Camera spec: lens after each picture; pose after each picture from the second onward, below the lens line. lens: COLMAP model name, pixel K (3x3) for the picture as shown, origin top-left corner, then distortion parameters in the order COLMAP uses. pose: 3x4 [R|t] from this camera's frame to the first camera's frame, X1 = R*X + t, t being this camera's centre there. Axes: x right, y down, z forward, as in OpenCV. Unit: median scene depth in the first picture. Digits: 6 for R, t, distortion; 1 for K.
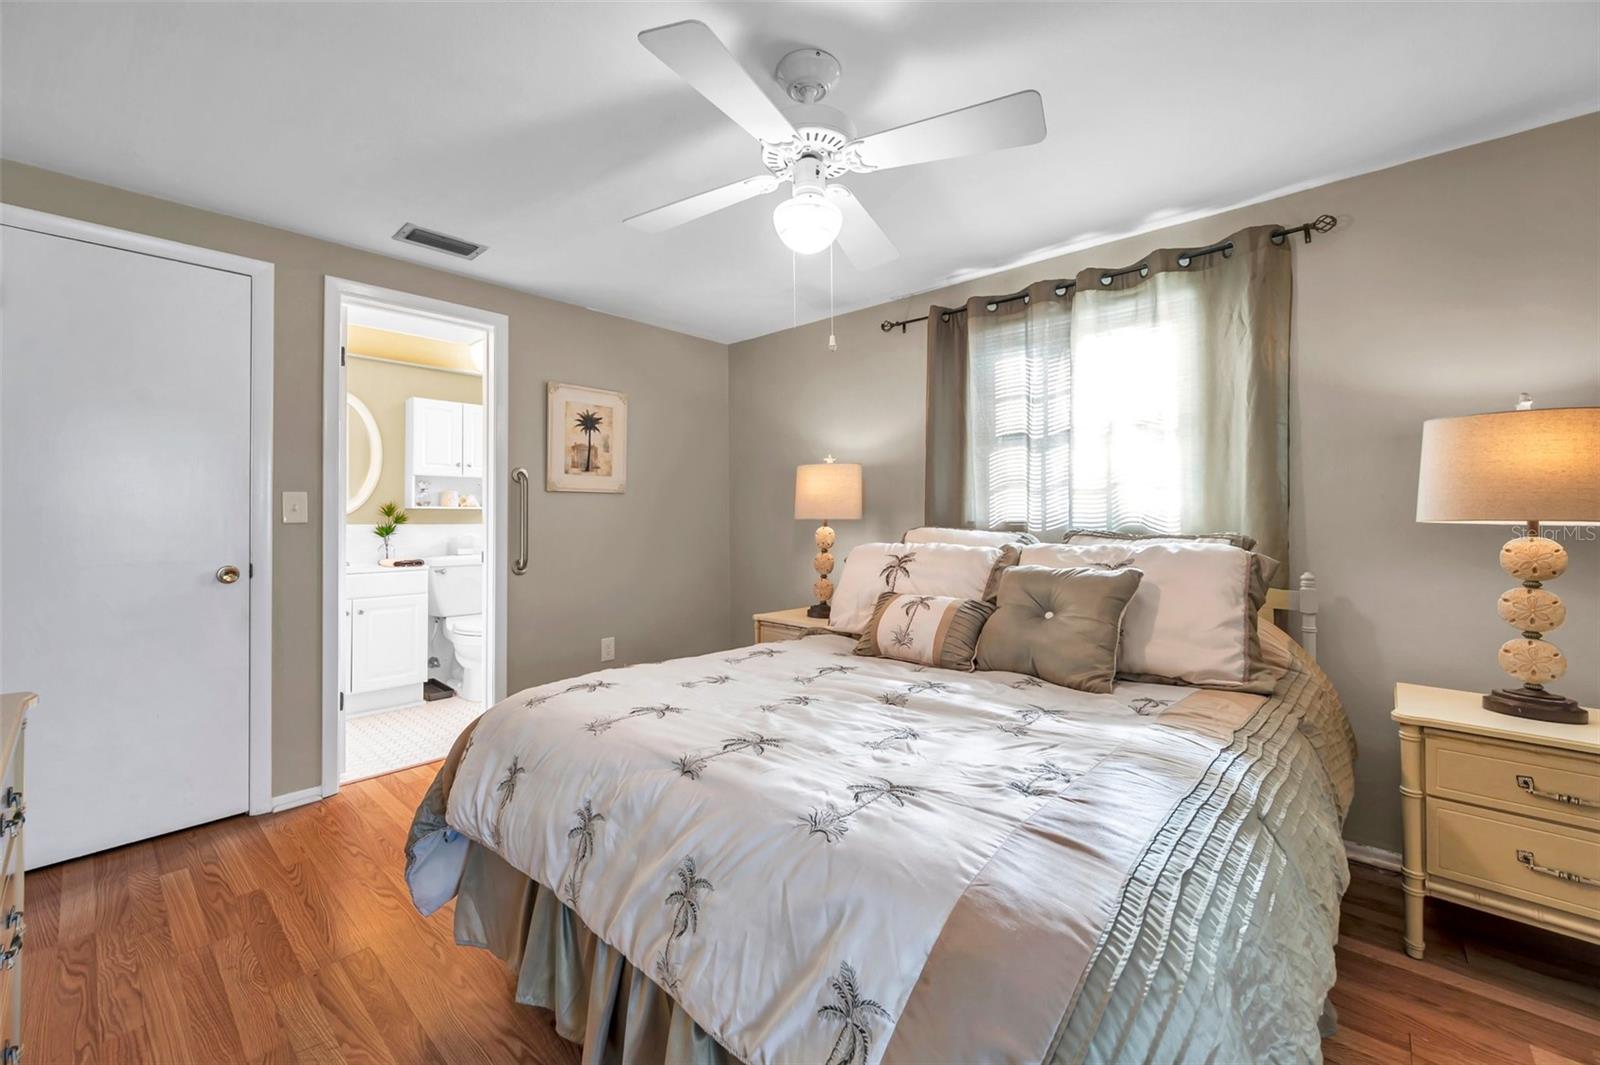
lens RADIAL K [[650.8, 0, 803.3], [0, 650.8, 526.1], [0, 0, 1]] dist [-0.003444, -0.000349]
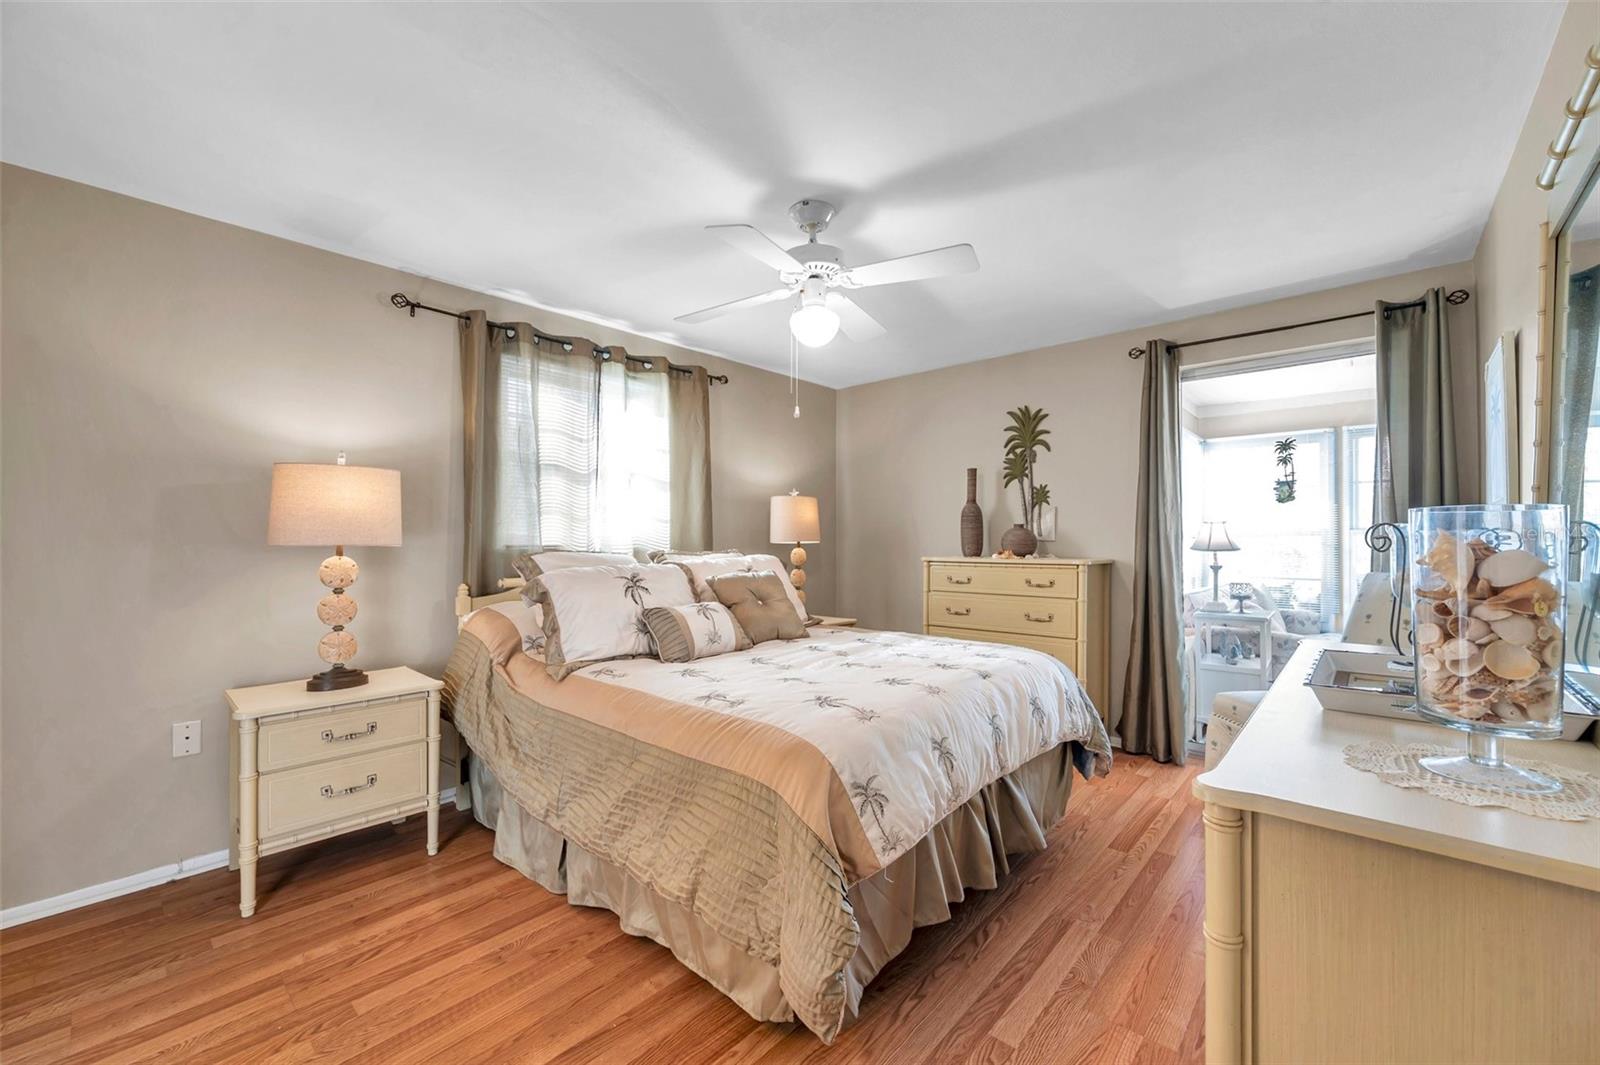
lens RADIAL K [[635.2, 0, 800.0], [0, 635.2, 532.5], [0, 0, 1]] dist [-0.000435, 0.000152]
pose [[0.002156, 0.000793, 0.999997, -0.784725], [0.007682, 0.999970, -0.000809, -0.024576], [-0.999968, 0.007684, 0.002150, 0.621242]]
